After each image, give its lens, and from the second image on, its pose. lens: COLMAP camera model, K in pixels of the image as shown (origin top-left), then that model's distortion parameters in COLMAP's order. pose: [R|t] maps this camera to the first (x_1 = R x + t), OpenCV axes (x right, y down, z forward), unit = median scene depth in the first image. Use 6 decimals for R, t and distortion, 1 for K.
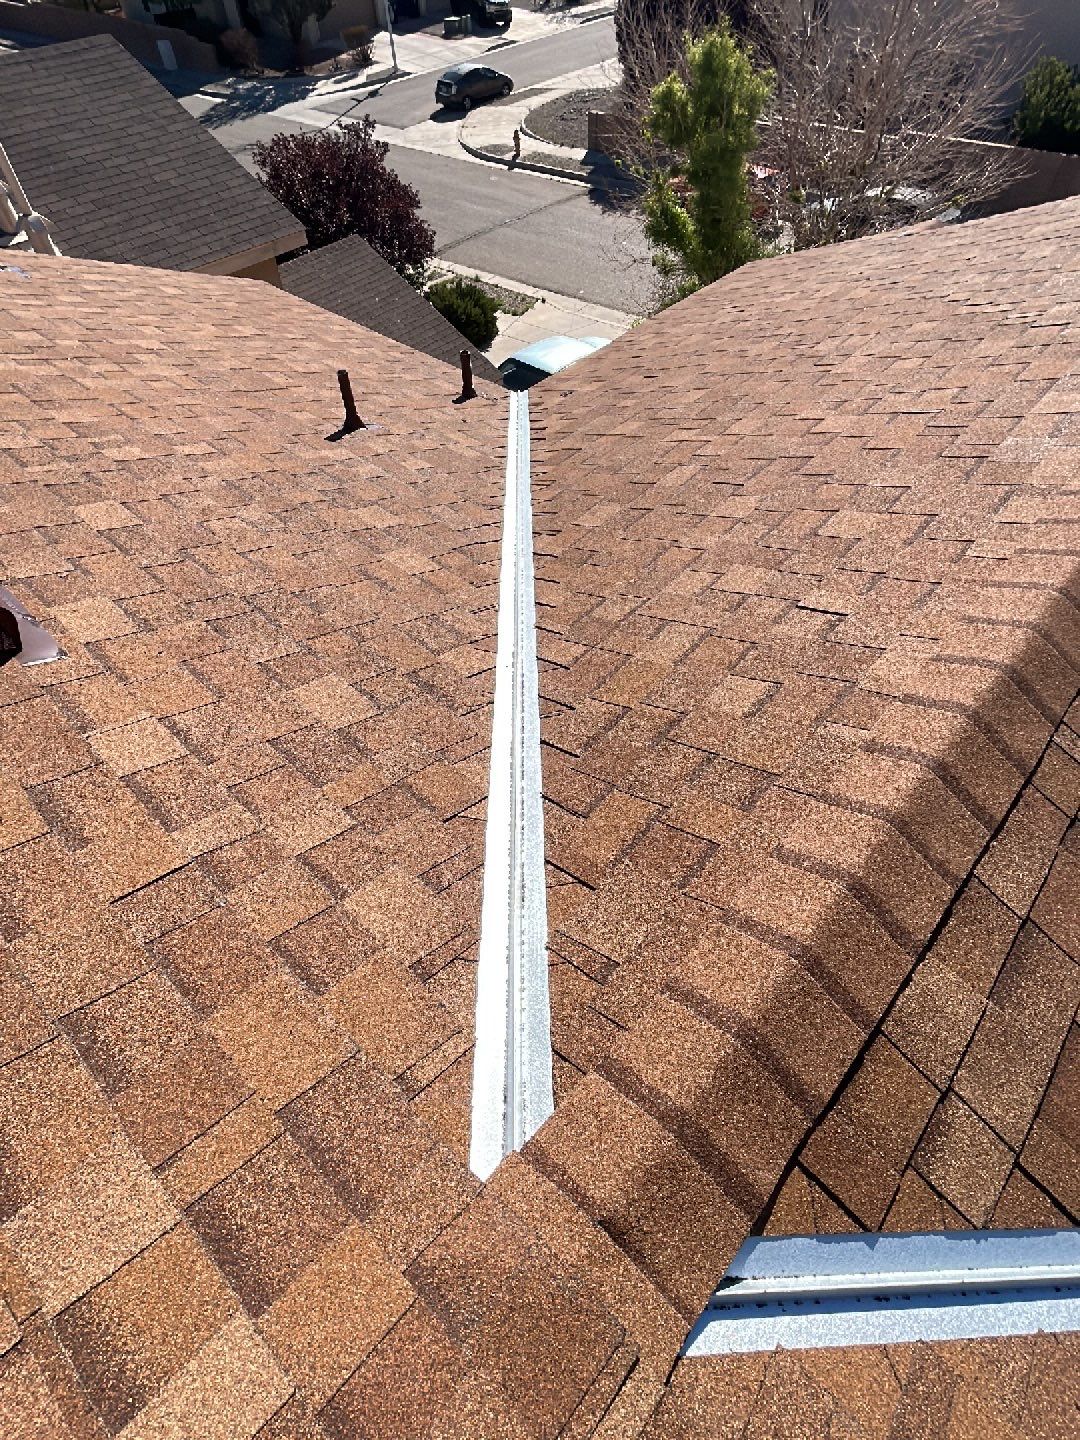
lens RADIAL K [[749.3, 0, 526.1], [0, 749.3, 686.8], [0, 0, 1]] dist [-0.007974, 0.005554]
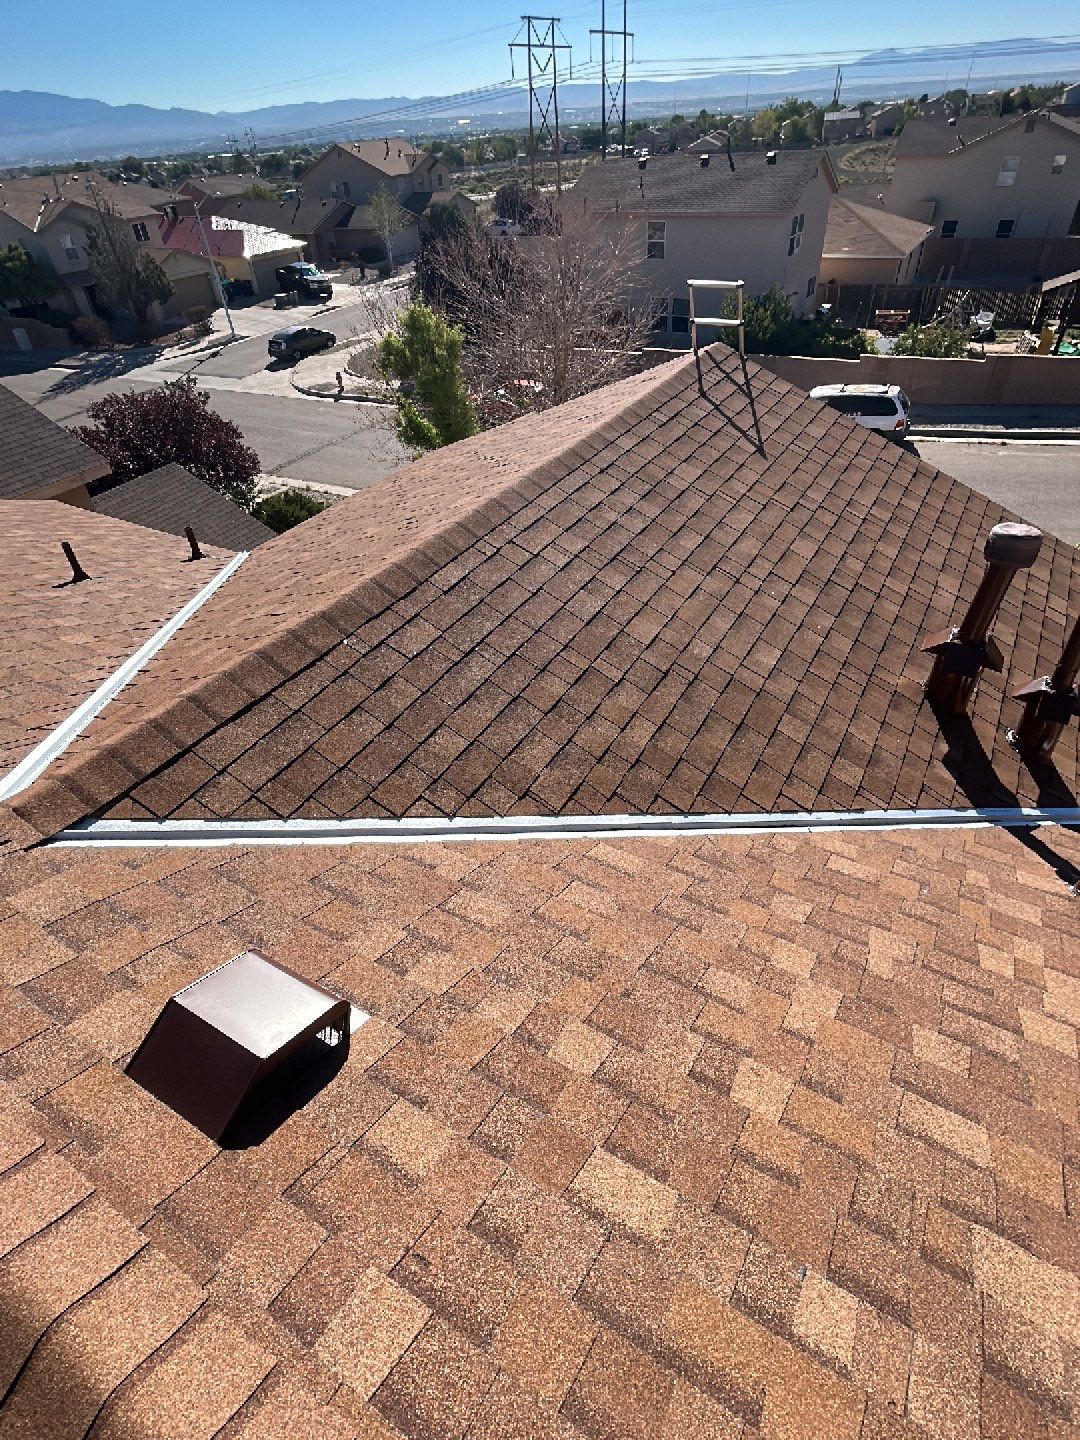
lens RADIAL K [[749.3, 0, 553.6], [0, 749.3, 696.5], [0, 0, 1]] dist [-0.007974, 0.005554]
pose [[0.978624, -0.145965, 0.144877, 0.073667], [0.173847, 0.963501, -0.203575, 0.056624], [-0.109874, 0.224410, 0.968281, -0.077348]]
